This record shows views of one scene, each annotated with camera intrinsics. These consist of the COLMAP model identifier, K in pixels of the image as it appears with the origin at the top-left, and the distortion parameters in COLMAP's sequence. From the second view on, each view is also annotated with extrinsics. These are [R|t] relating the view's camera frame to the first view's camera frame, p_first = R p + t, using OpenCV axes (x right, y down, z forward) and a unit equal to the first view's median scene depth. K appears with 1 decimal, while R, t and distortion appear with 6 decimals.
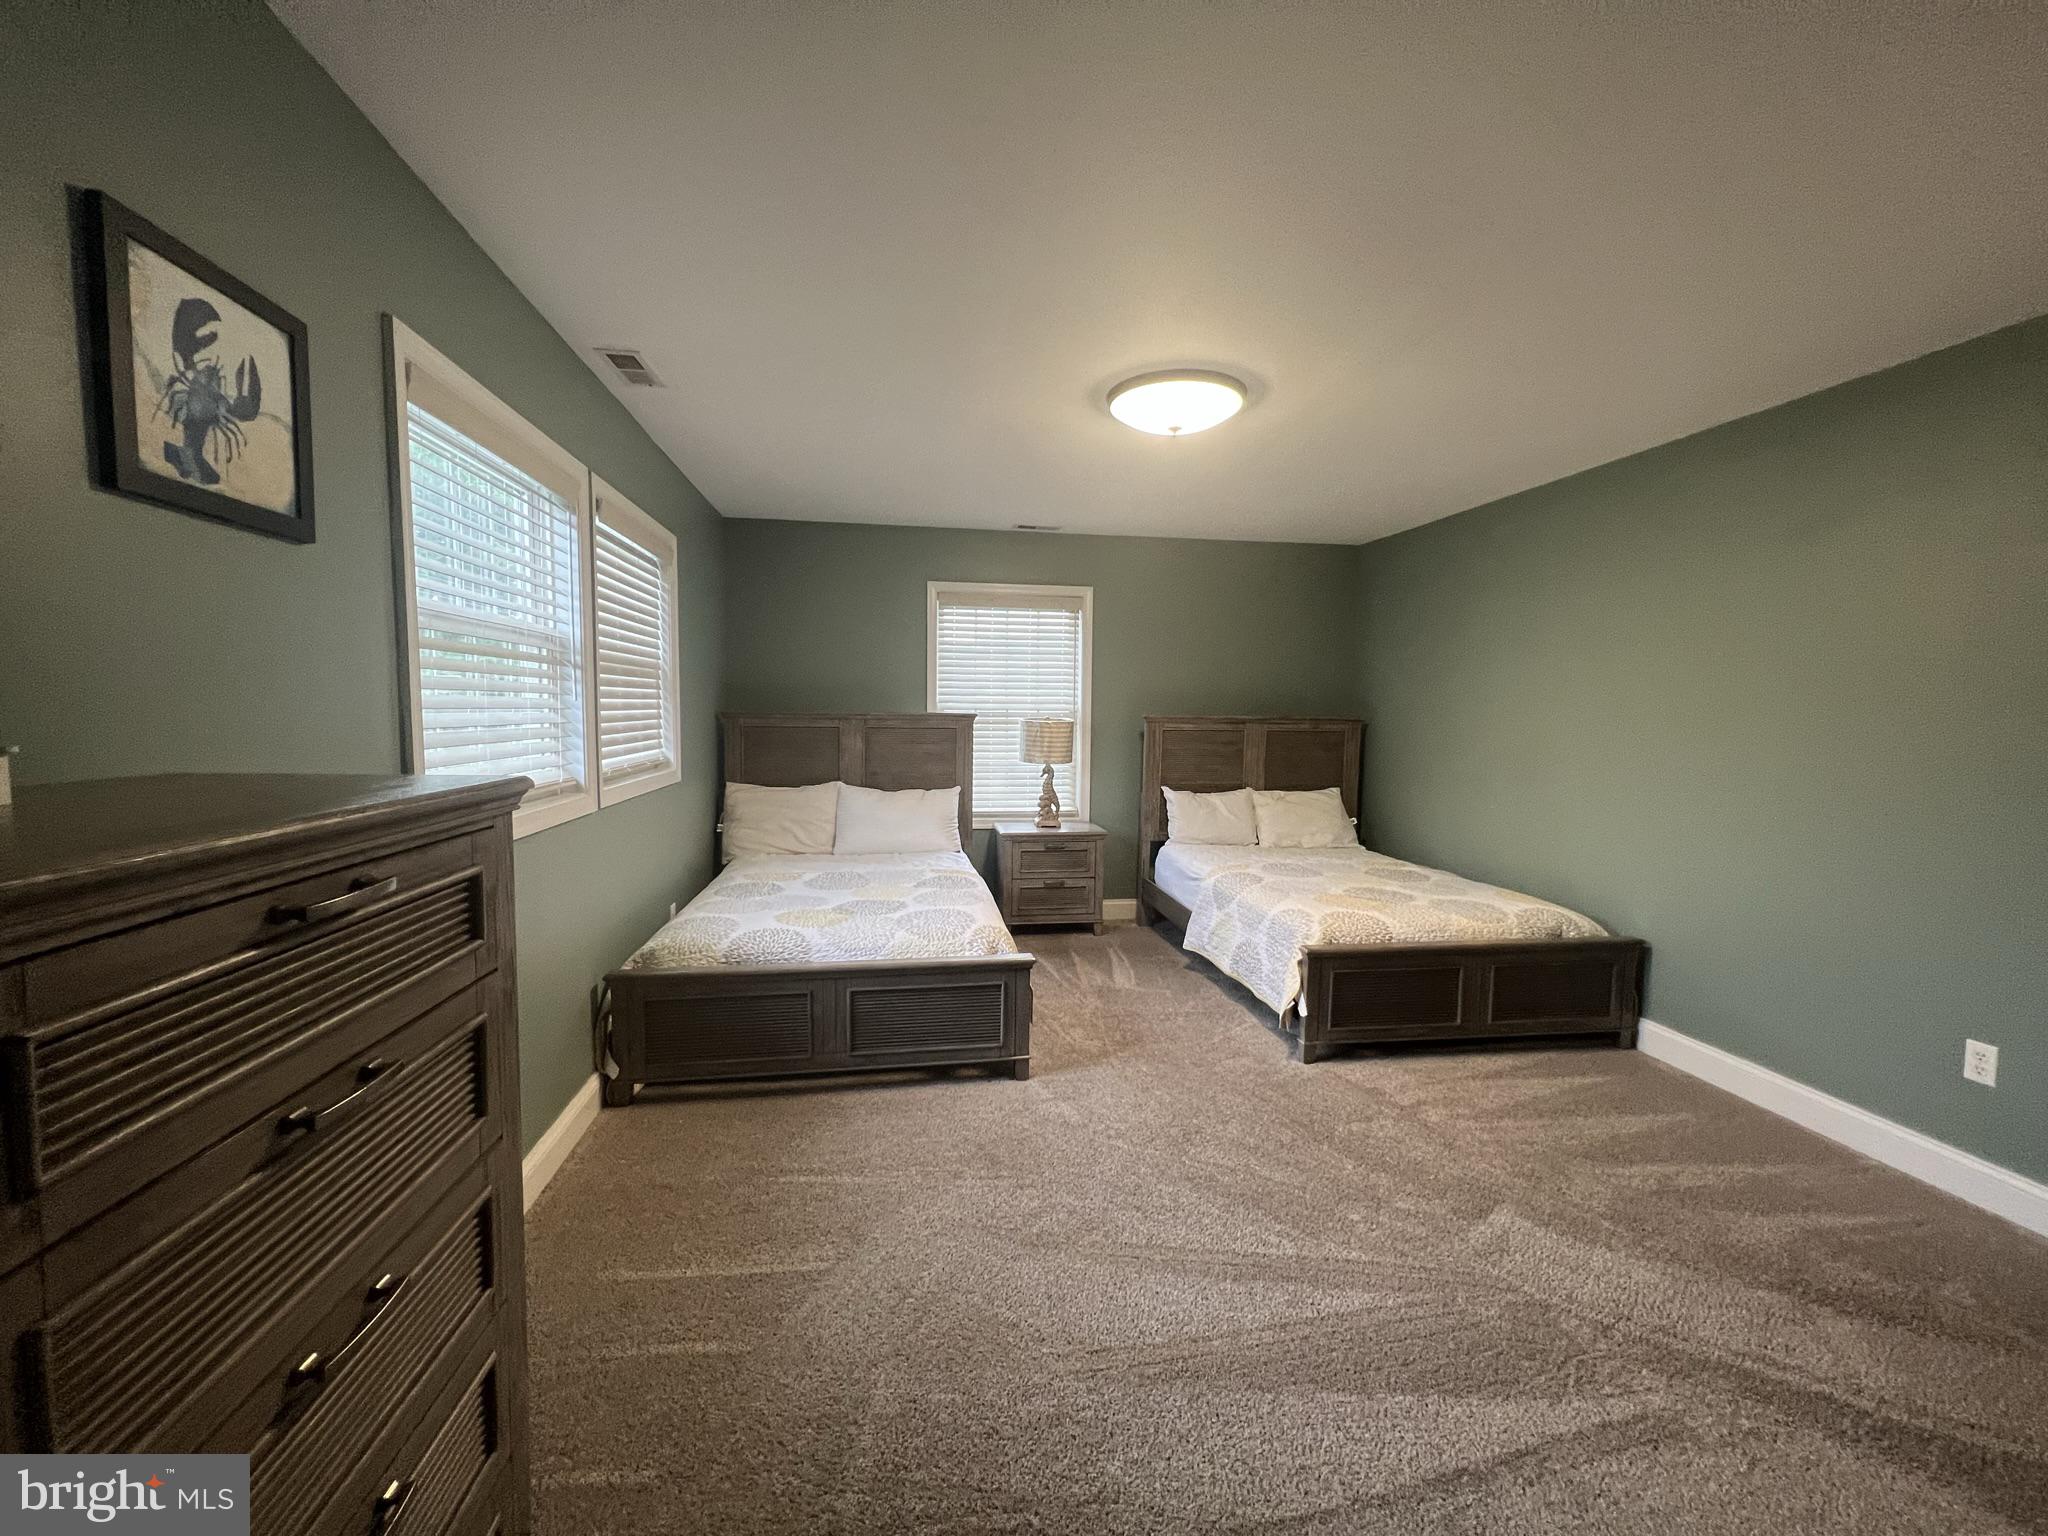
lens RADIAL K [[819.7, 0, 1017.4], [0, 819.7, 765.2], [0, 0, 1]] dist [-0.003292, 0.000788]
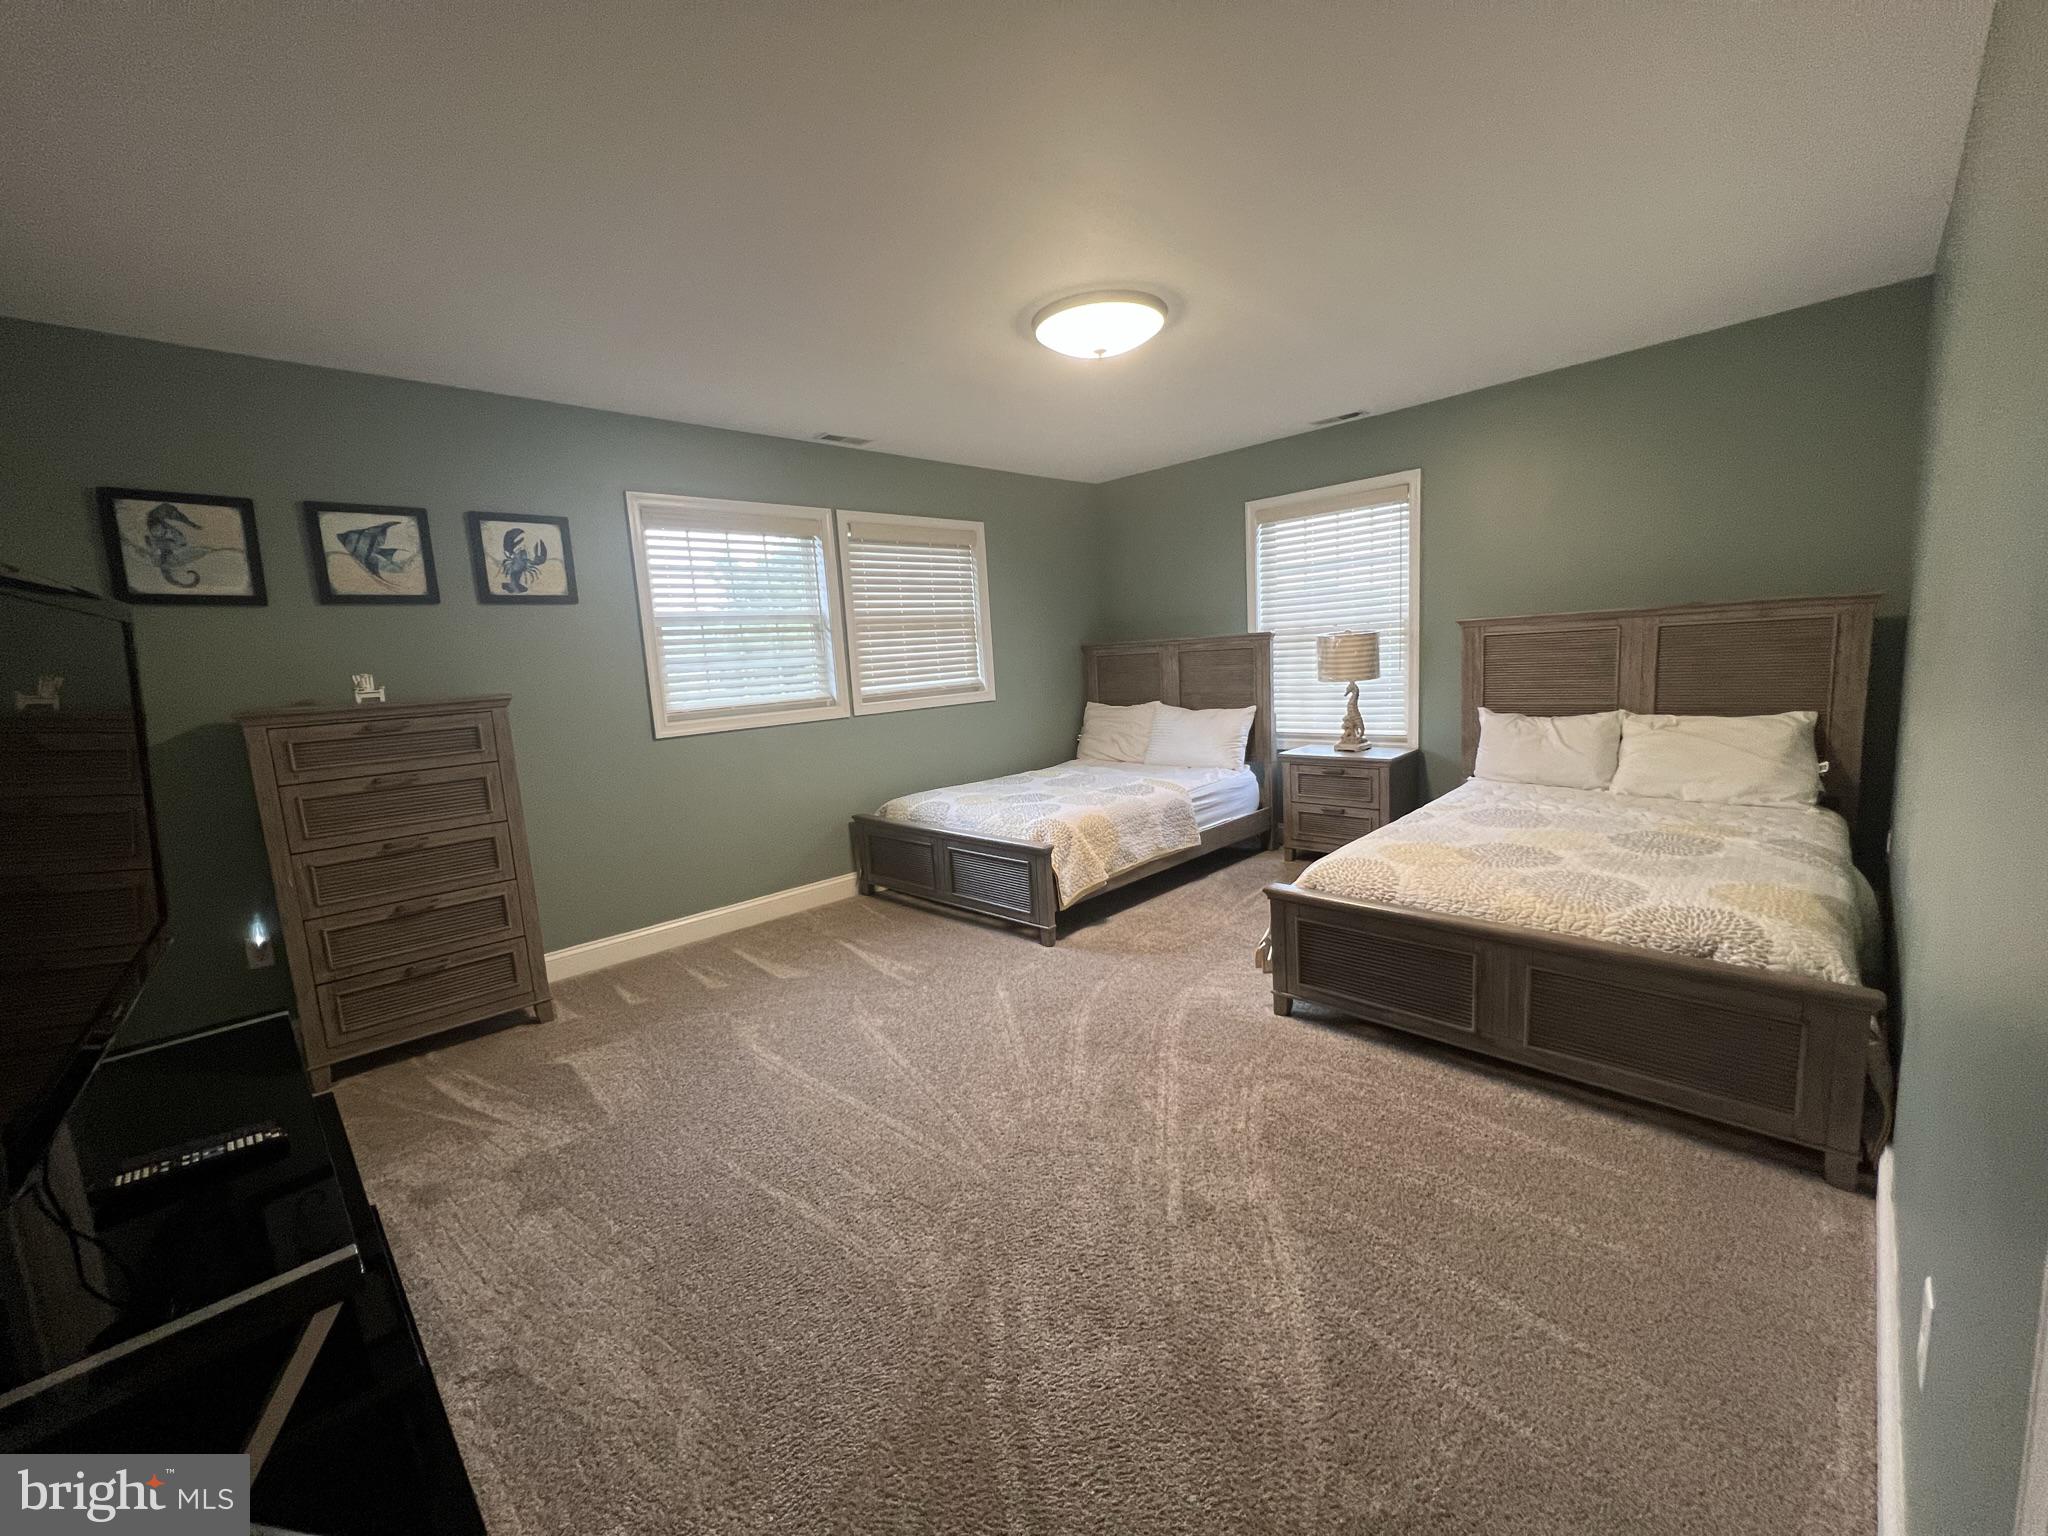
lens RADIAL K [[819.7, 0, 1018.3], [0, 819.7, 767.4], [0, 0, 1]] dist [-0.003292, 0.000788]
pose [[0.582612, 0.064647, -0.810175, 0.971598], [0.012657, 0.995989, 0.088576, 0.013585], [0.812652, -0.061860, 0.579457, 0.289661]]
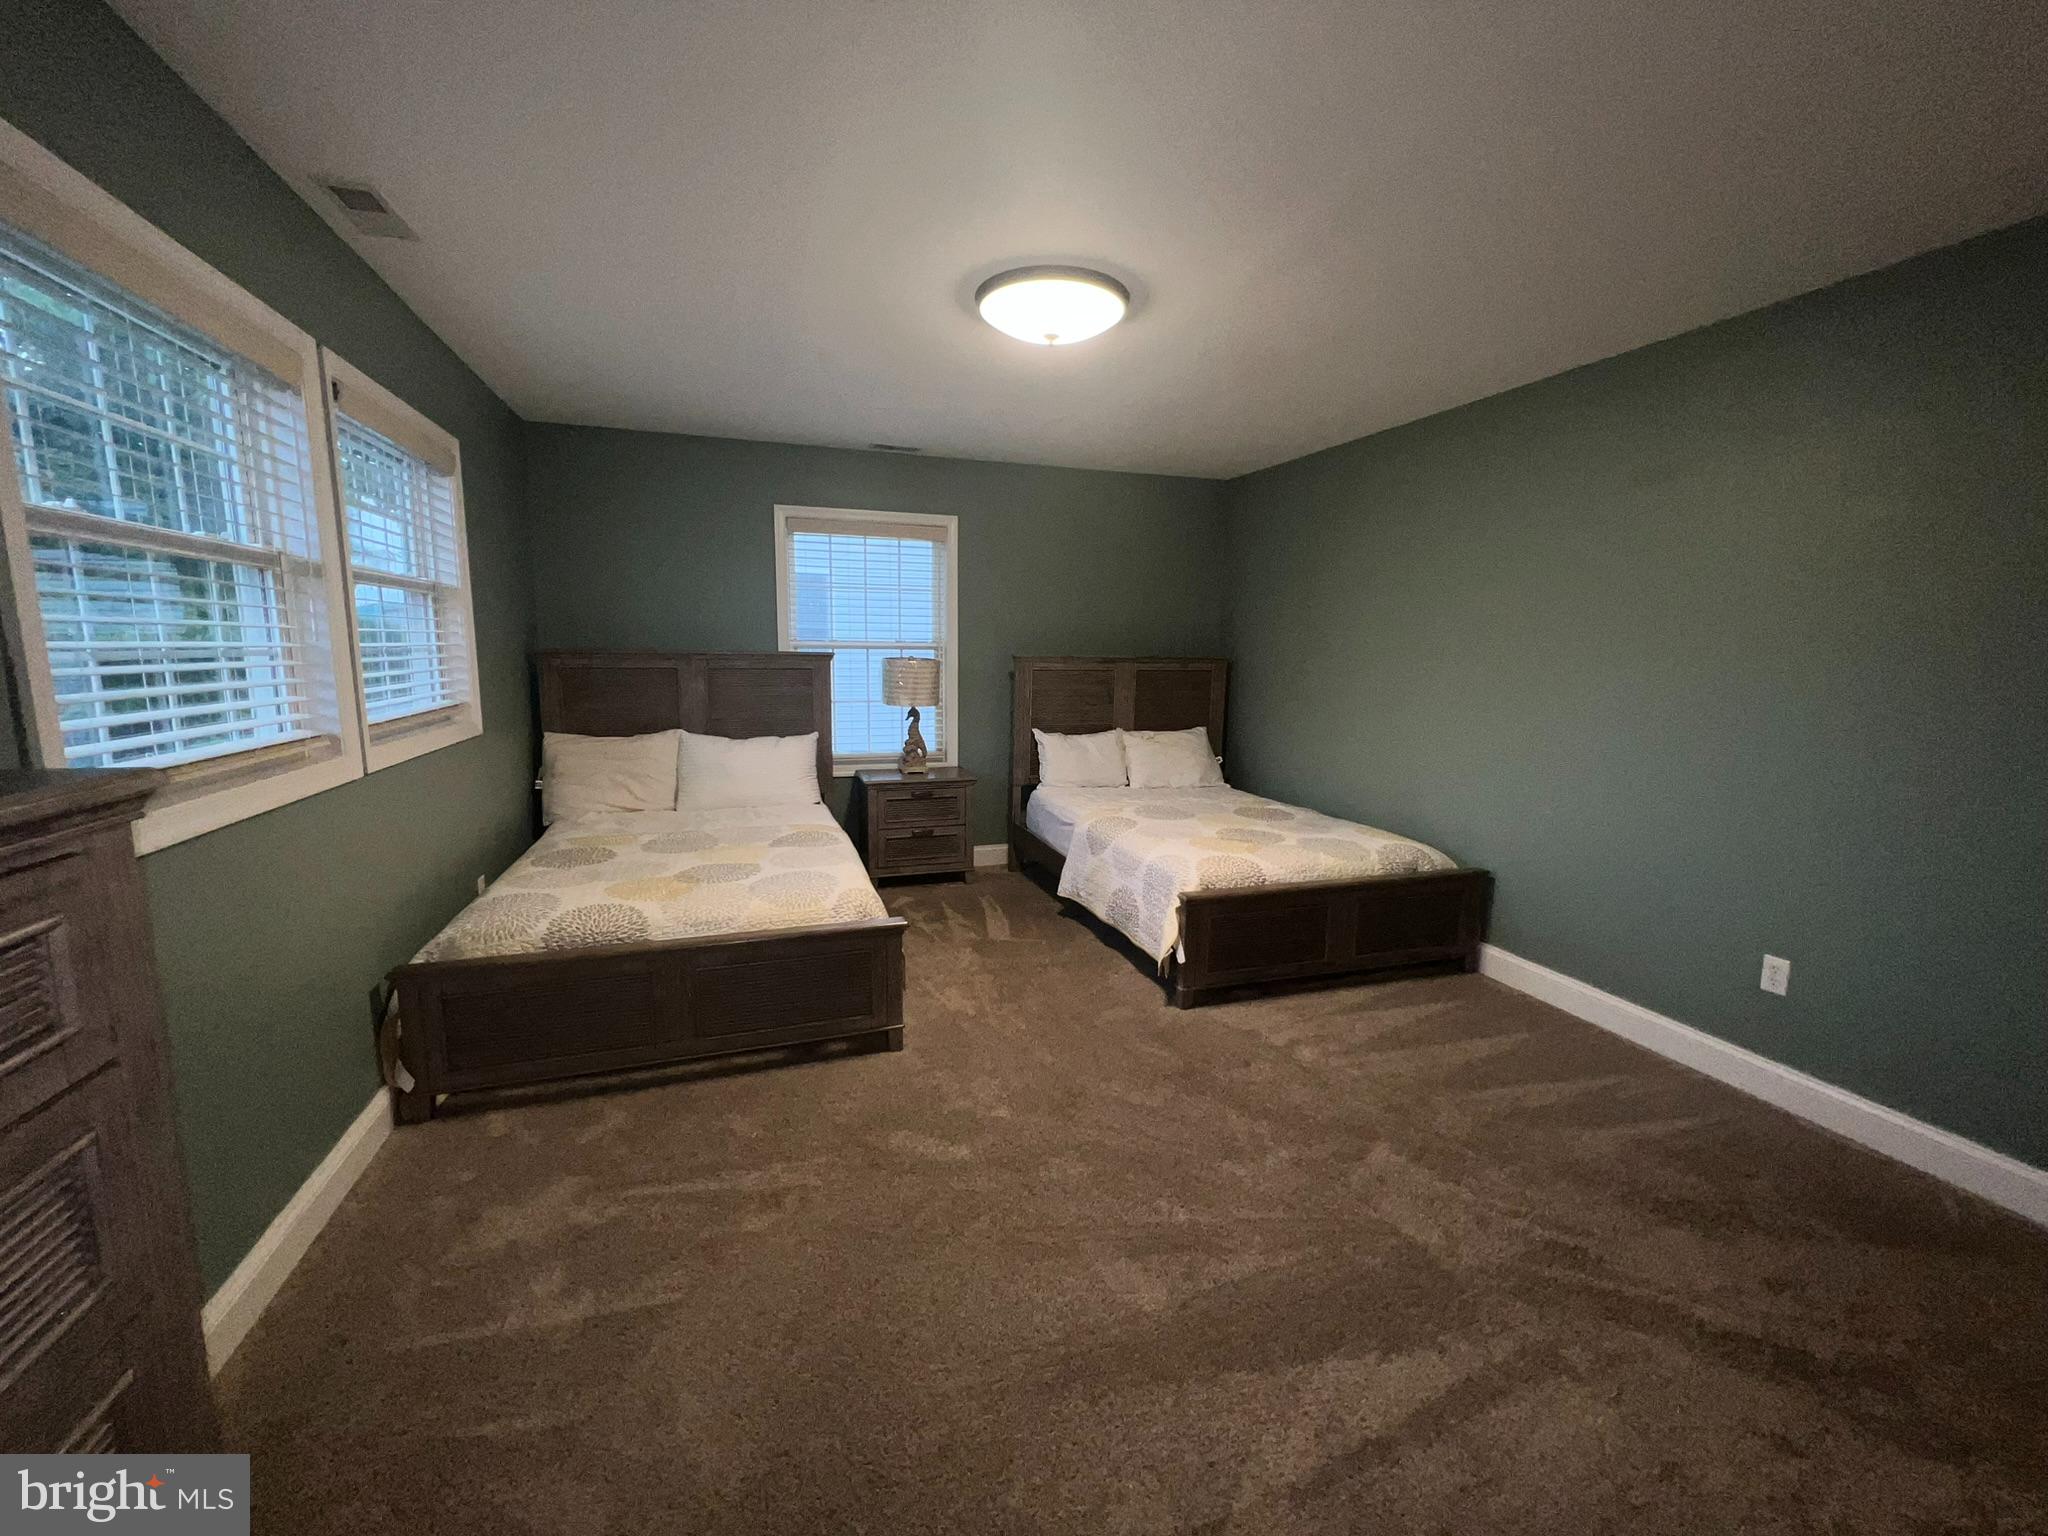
lens RADIAL K [[819.7, 0, 1015.8], [0, 819.7, 765.2], [0, 0, 1]] dist [-0.003292, 0.000788]
pose [[0.985951, -0.023408, 0.165386, -0.006076], [0.010408, 0.996817, 0.079038, -0.012709], [-0.166710, -0.076206, 0.983057, 0.085547]]
